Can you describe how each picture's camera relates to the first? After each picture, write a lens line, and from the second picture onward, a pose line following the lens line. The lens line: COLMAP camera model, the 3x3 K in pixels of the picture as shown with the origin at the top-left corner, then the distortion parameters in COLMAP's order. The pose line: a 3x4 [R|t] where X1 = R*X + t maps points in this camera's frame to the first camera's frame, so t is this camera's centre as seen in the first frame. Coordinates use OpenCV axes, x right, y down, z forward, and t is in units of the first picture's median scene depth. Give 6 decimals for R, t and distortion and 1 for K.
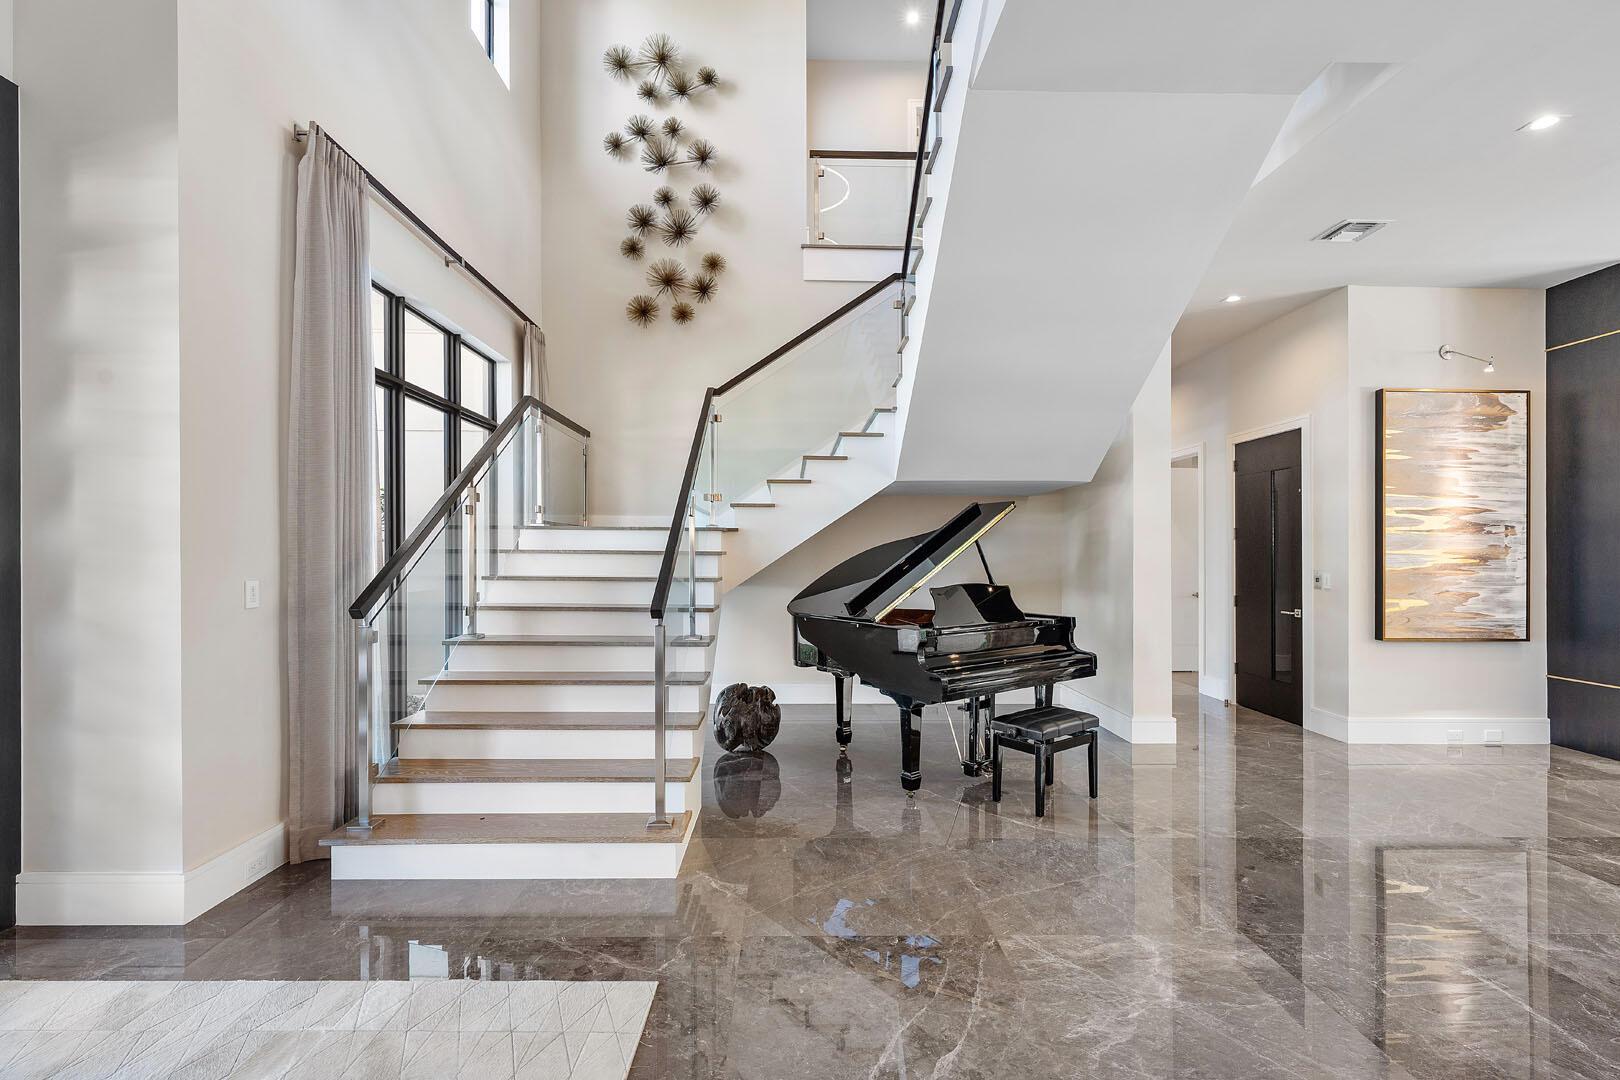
lens RADIAL K [[764.9, 0, 807.5], [0, 764.9, 565.0], [0, 0, 1]] dist [0.001814, 0.000085]
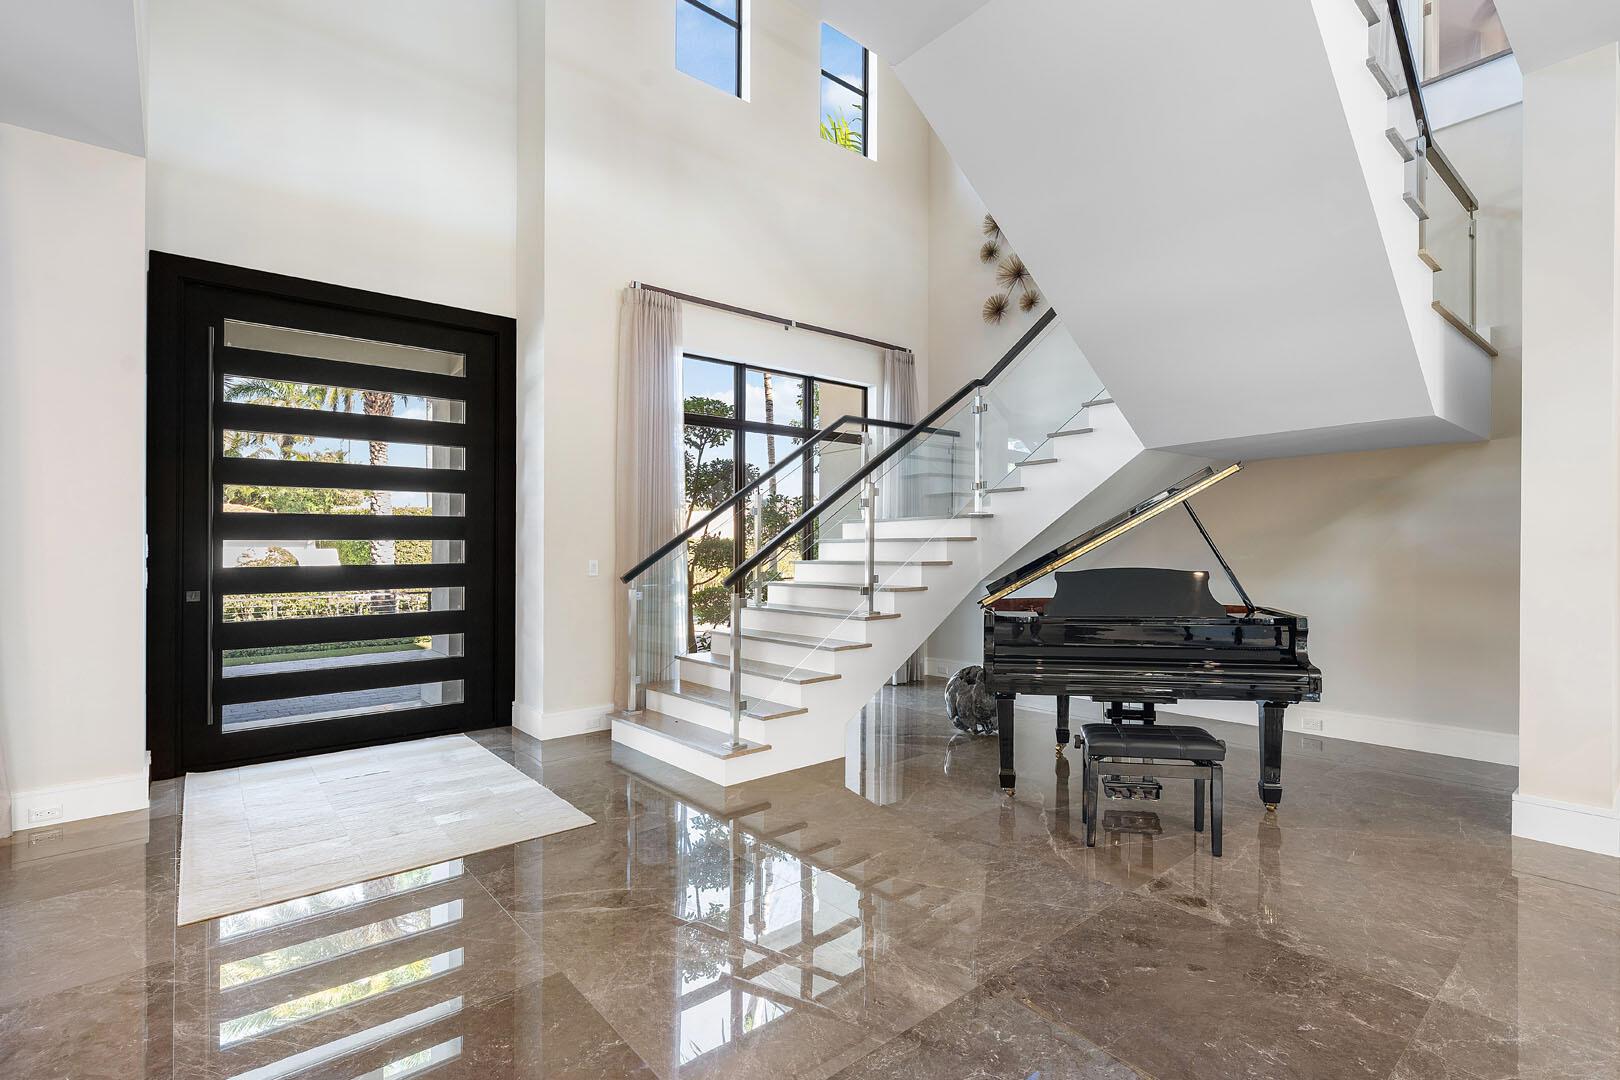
lens RADIAL K [[764.9, 0, 807.5], [0, 764.9, 565.0], [0, 0, 1]] dist [0.001814, 0.000085]
pose [[0.620787, 0.004893, -0.783964, 0.608776], [0.004128, 0.999946, 0.009510, 0.010693], [0.783969, -0.009140, 0.620733, 0.190248]]
